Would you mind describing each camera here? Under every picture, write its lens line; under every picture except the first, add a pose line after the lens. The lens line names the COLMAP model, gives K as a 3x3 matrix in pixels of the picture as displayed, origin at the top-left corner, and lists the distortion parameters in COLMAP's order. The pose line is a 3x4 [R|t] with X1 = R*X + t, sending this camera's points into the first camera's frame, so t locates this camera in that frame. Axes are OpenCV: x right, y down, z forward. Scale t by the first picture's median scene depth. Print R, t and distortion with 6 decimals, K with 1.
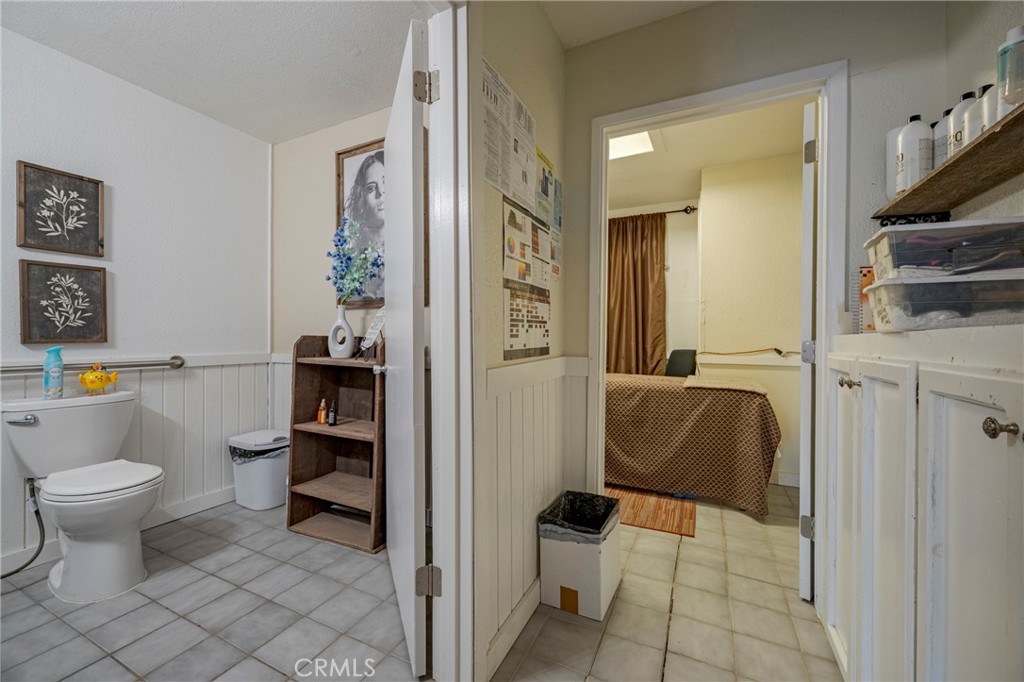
lens RADIAL K [[401.5, 0, 511.9], [0, 401.5, 340.2], [0, 0, 1]] dist [0.000216, -0.000004]
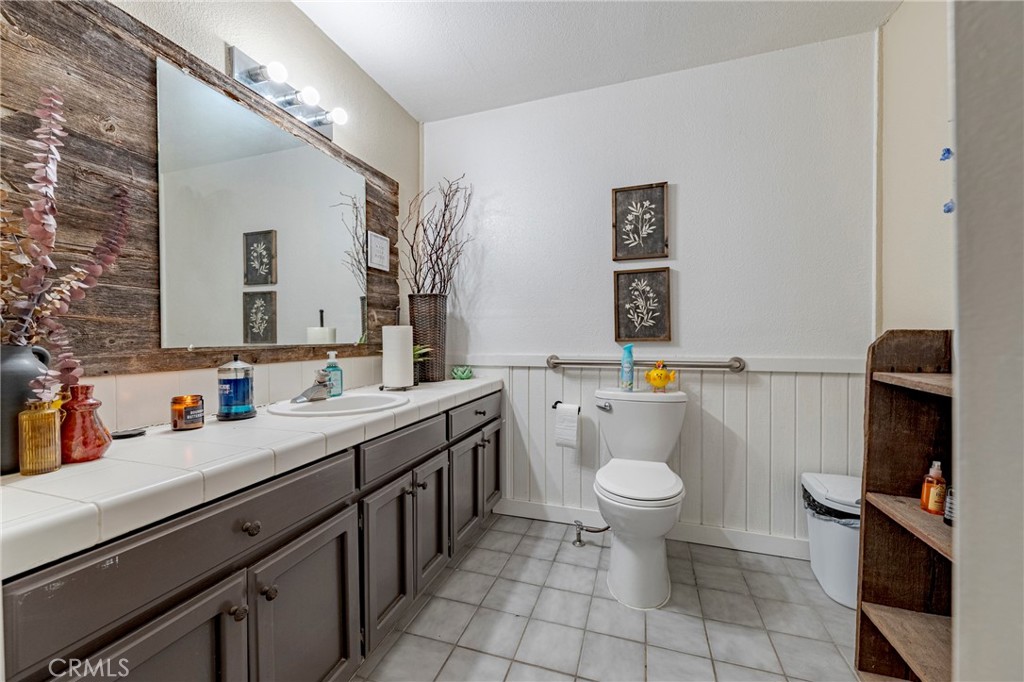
lens RADIAL K [[401.5, 0, 510.1], [0, 401.5, 340.2], [0, 0, 1]] dist [0.000216, -0.000004]
pose [[0.137582, 0.003166, -0.990485, -0.072920], [-0.003239, 0.999991, 0.002747, 0.002036], [0.990485, 0.002830, 0.137591, 0.496183]]
